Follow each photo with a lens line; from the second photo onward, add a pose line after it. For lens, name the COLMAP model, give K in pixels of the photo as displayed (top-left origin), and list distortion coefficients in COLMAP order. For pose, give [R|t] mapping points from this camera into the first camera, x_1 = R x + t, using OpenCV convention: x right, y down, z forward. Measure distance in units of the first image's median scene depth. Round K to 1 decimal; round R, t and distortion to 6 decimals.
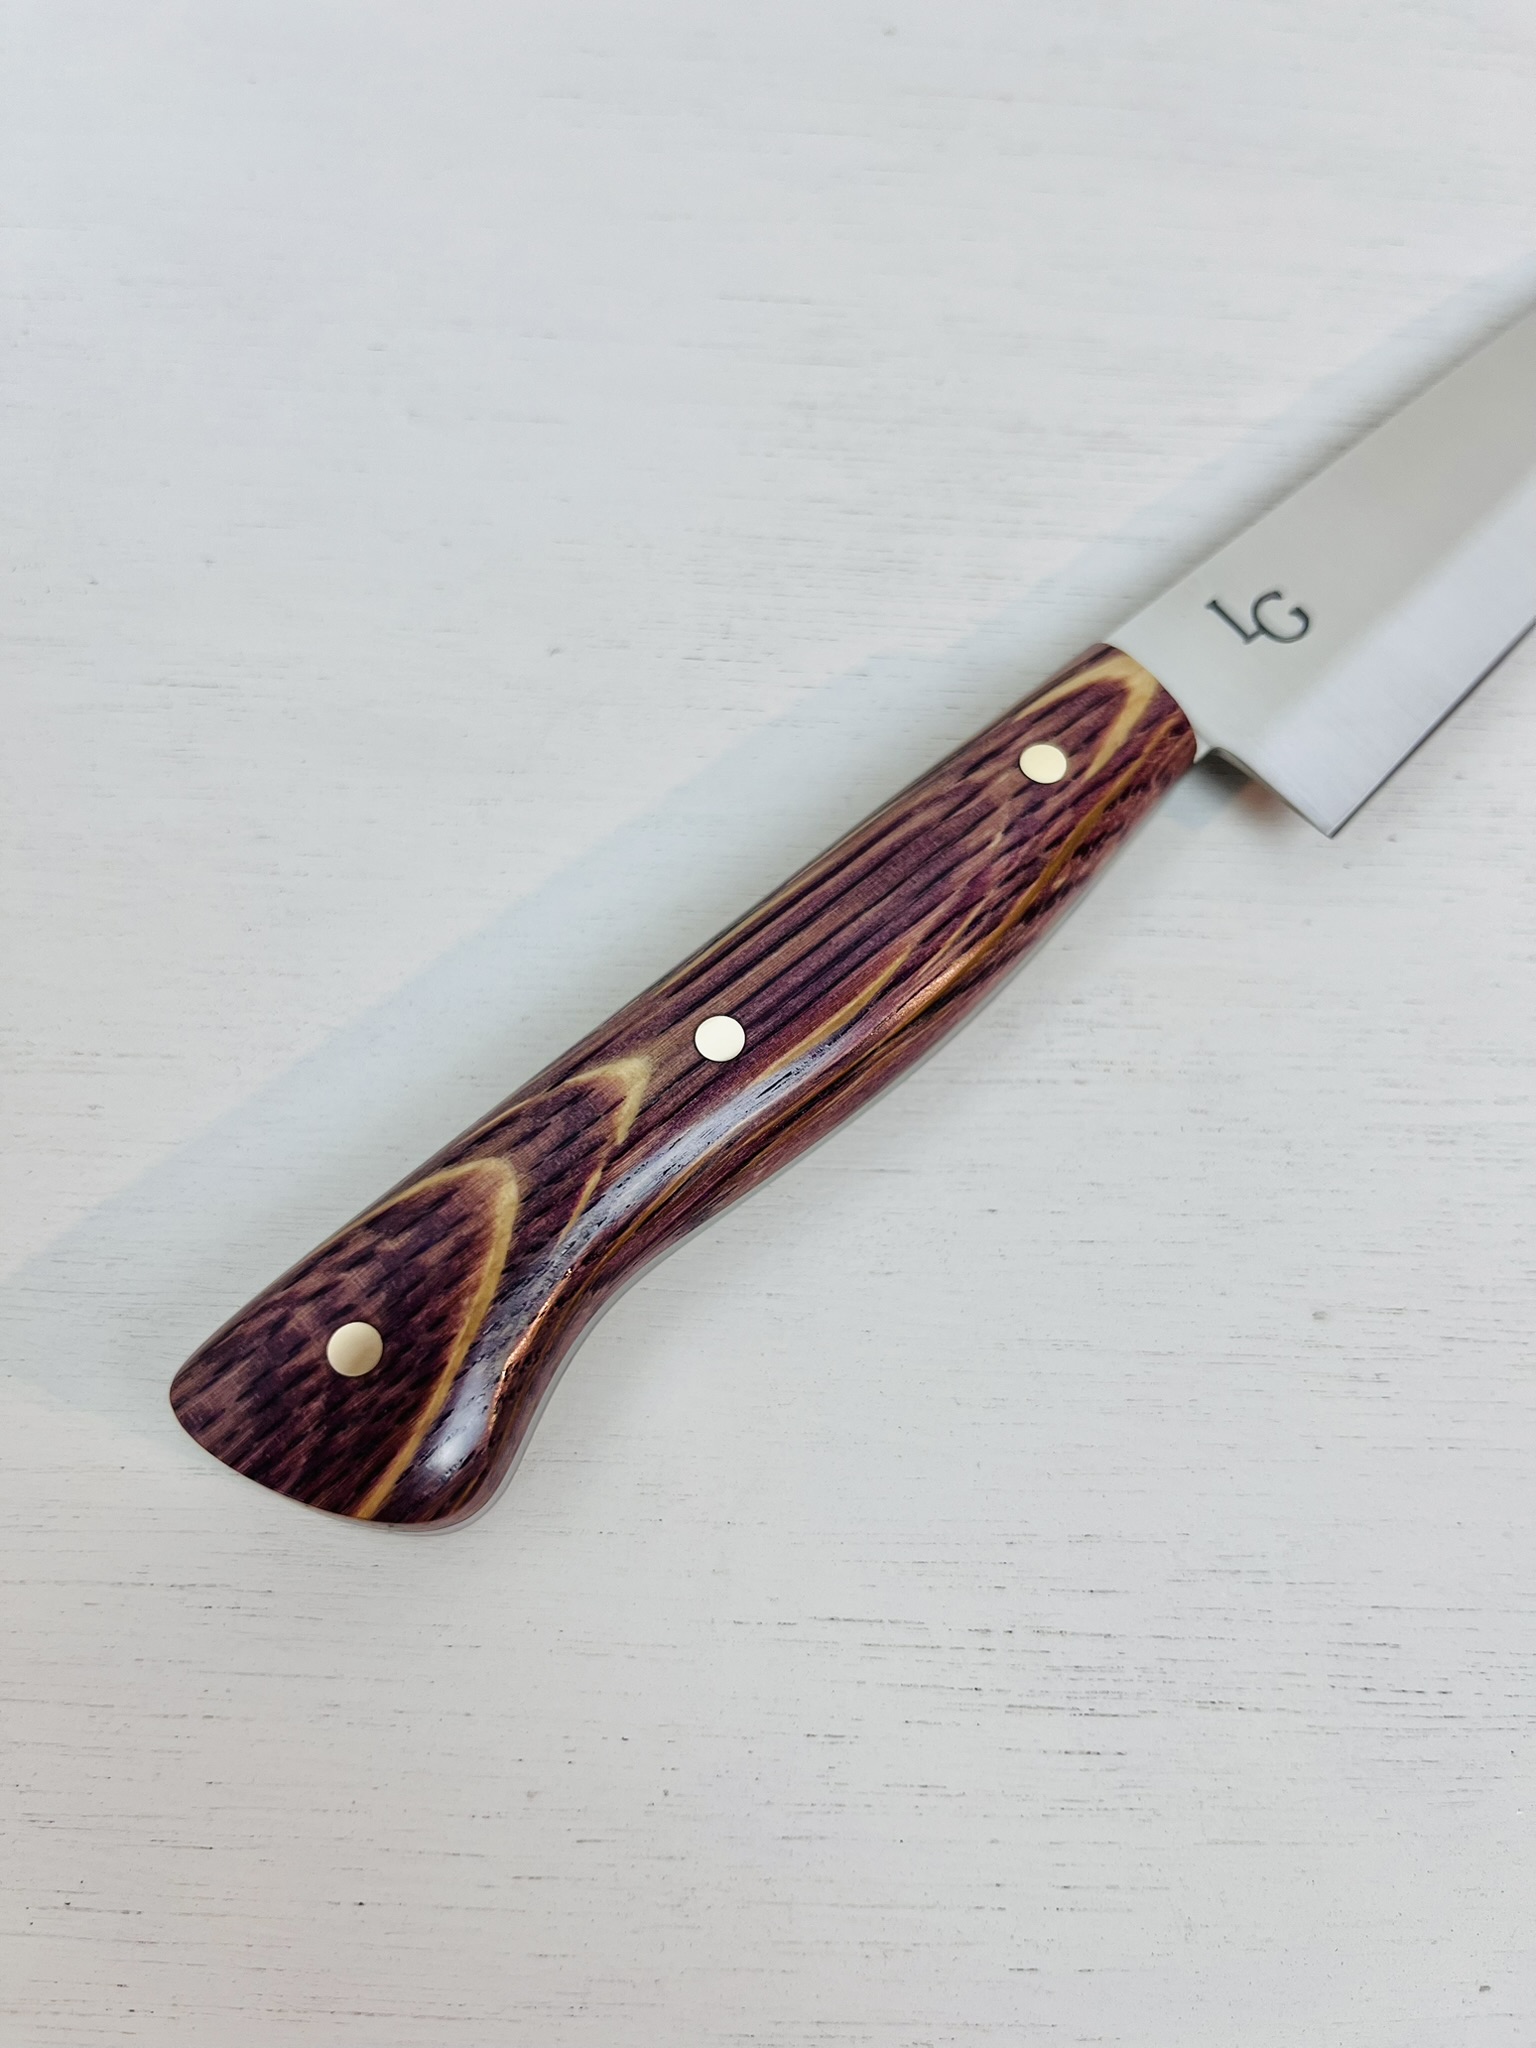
lens RADIAL K [[1686.4, 0, 764.3], [0, 1686.4, 1028.5], [0, 0, 1]] dist [0.000414, -0.072816]
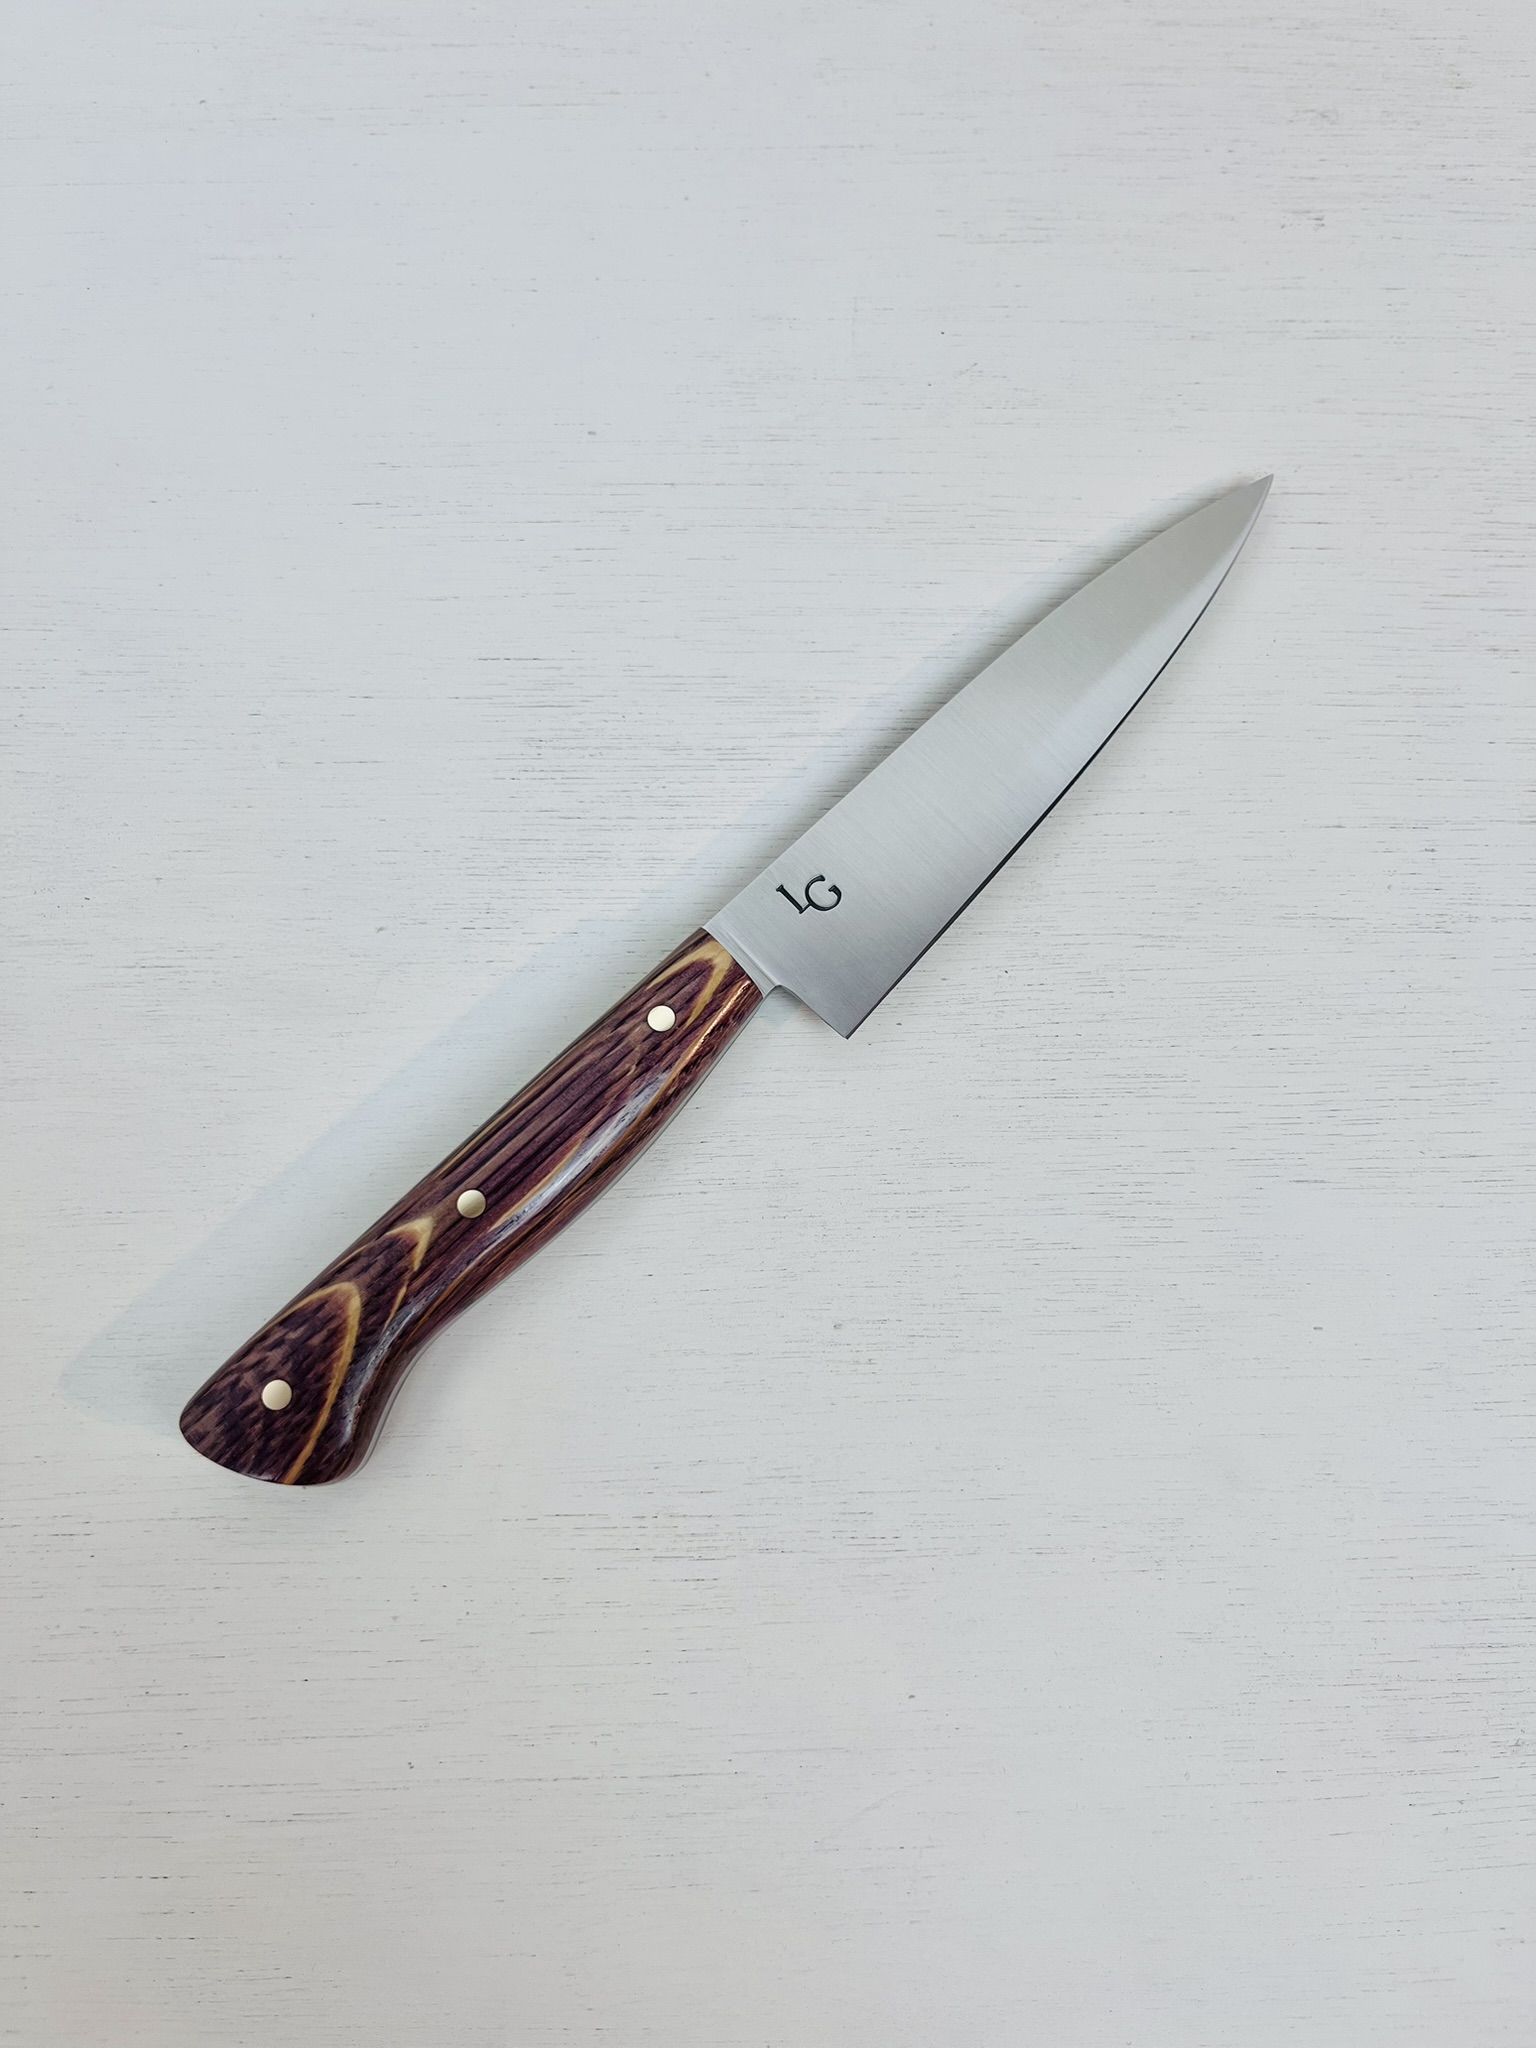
lens RADIAL K [[1686.4, 0, 775.7], [0, 1686.4, 1009.3], [0, 0, 1]] dist [0.000414, -0.072816]
pose [[0.998395, -0.056154, 0.007291, 0.284677], [0.055196, 0.993841, 0.096088, -0.341720], [-0.012642, -0.095532, 0.995346, -0.733810]]
